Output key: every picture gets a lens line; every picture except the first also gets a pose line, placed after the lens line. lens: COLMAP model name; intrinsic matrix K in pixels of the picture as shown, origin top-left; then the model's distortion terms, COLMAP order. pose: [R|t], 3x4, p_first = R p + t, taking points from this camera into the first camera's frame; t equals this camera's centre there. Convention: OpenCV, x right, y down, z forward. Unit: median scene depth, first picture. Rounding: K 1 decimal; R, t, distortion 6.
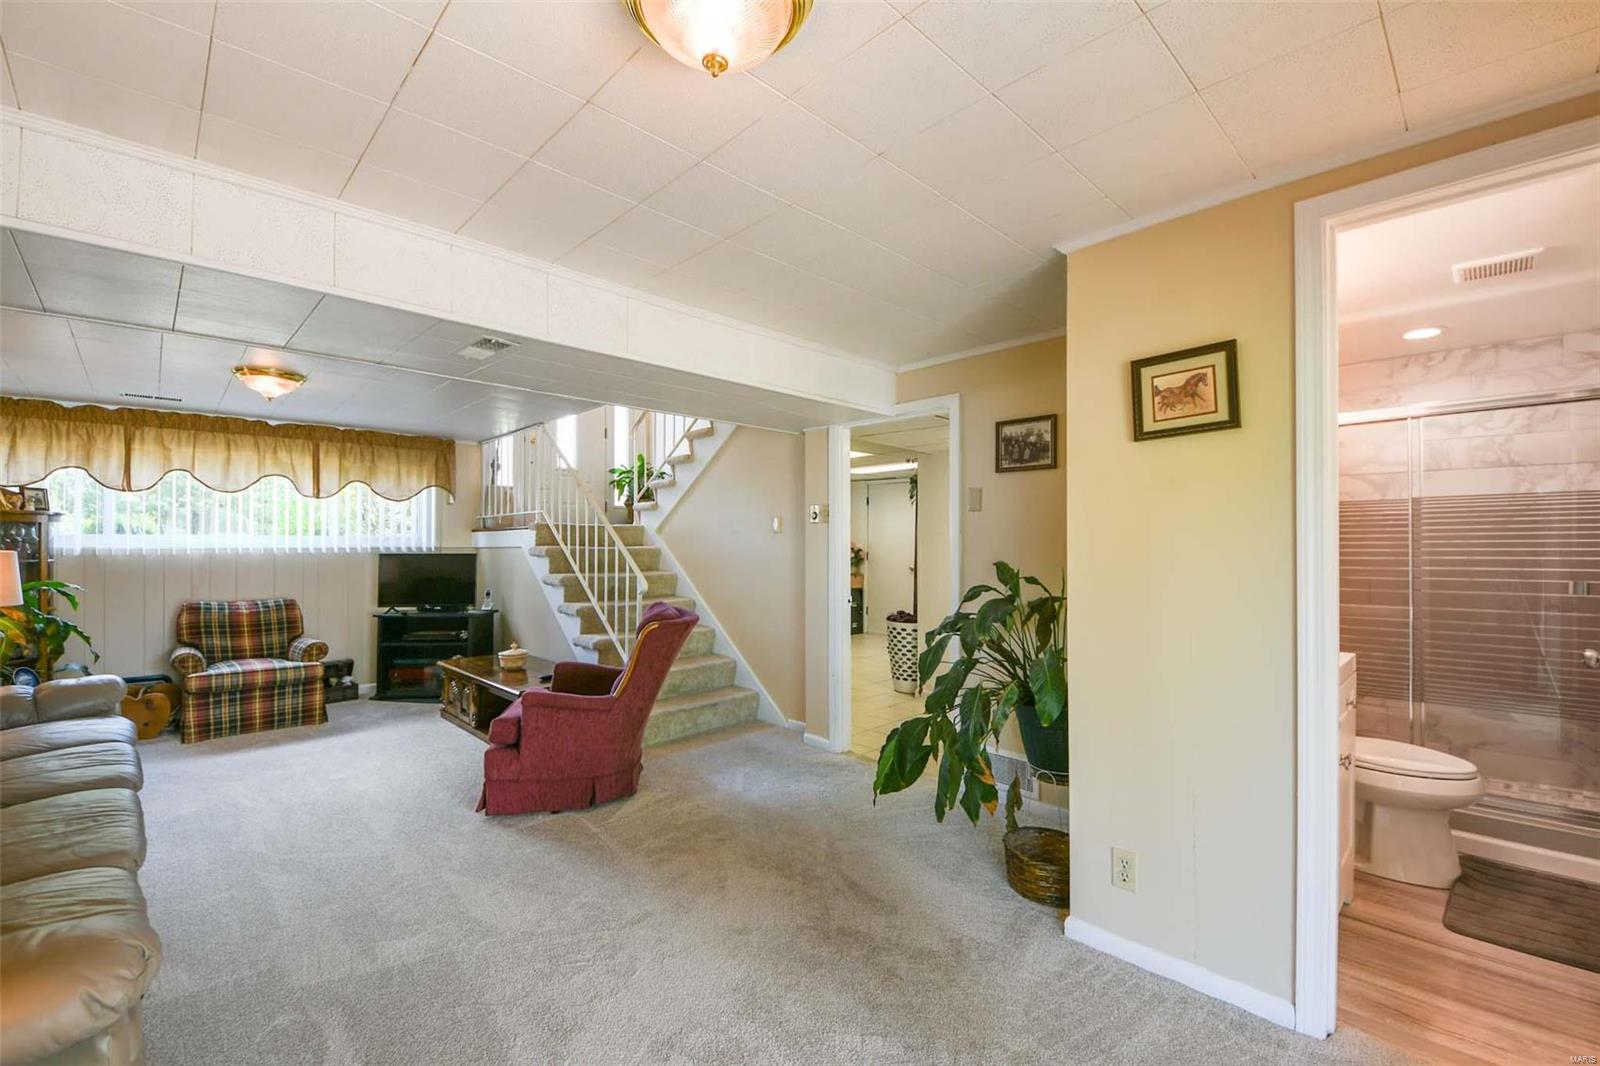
lens RADIAL K [[677.1, 0, 803.4], [0, 677.1, 537.3], [0, 0, 1]] dist [-0.024255, -0.000758]
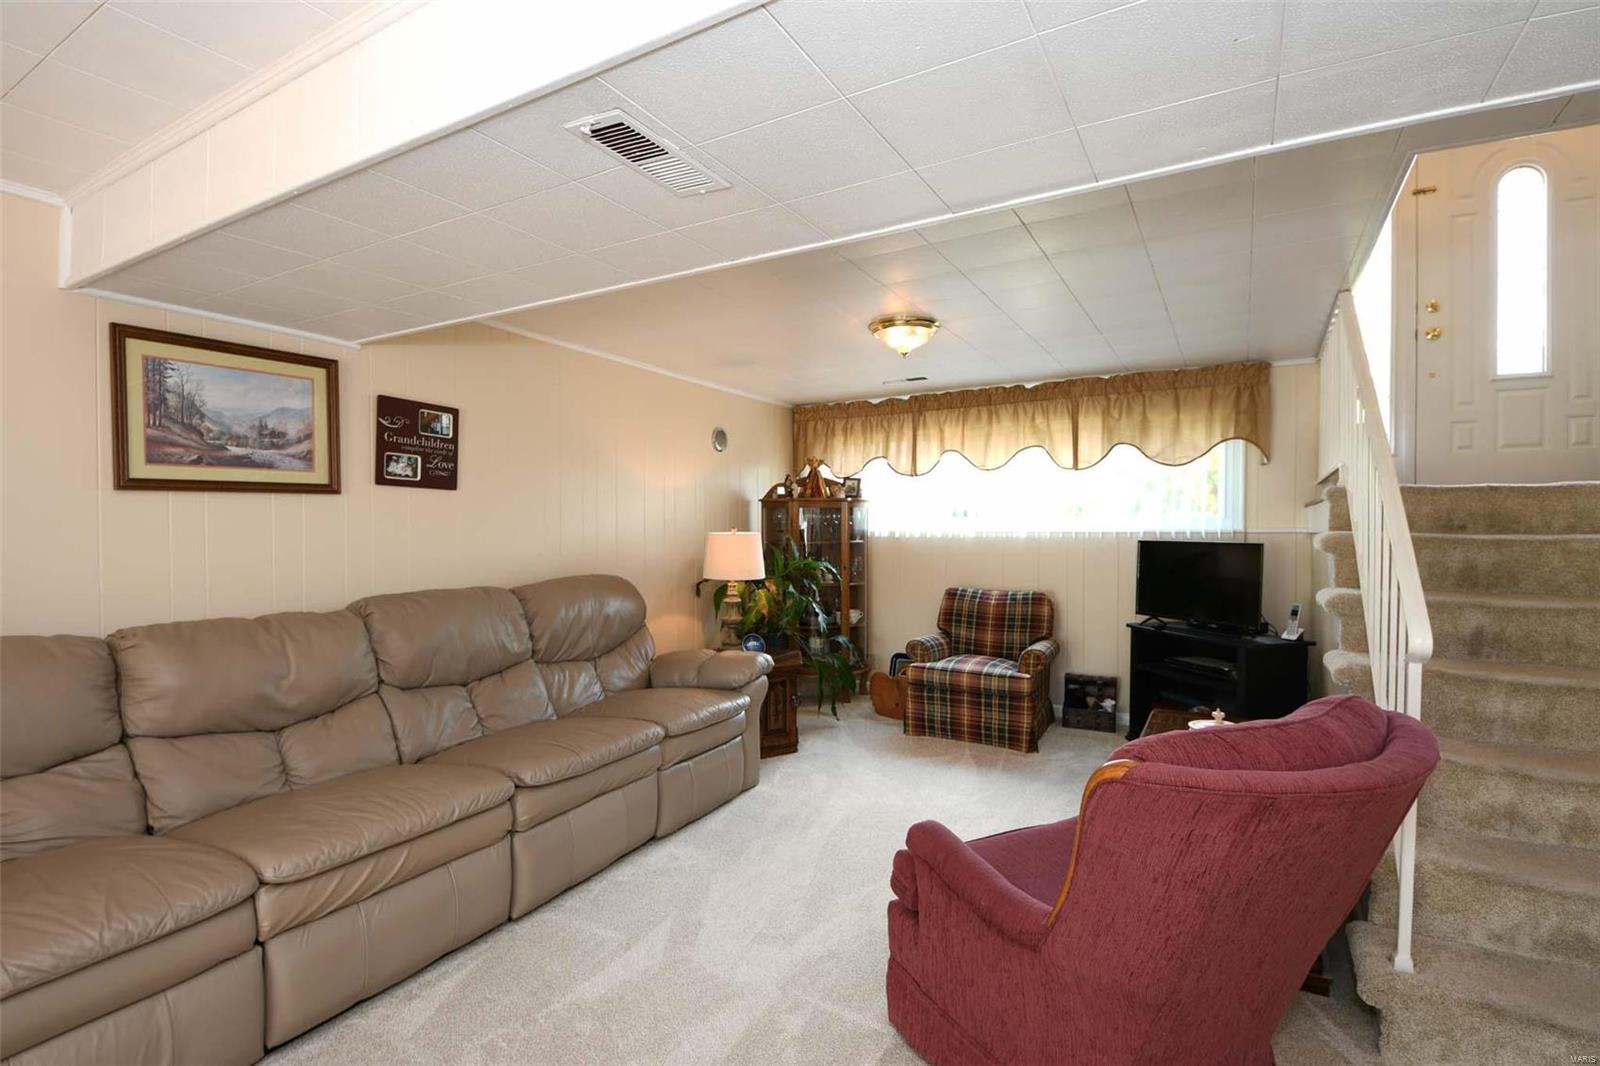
lens RADIAL K [[736.4, 0, 797.0], [0, 736.4, 541.1], [0, 0, 1]] dist [0.005546, 0.000164]
pose [[0.243896, 0.019240, -0.969611, 0.056553], [0.008100, 0.999728, 0.021875, 0.005385], [0.969768, -0.013190, 0.243673, 0.512210]]
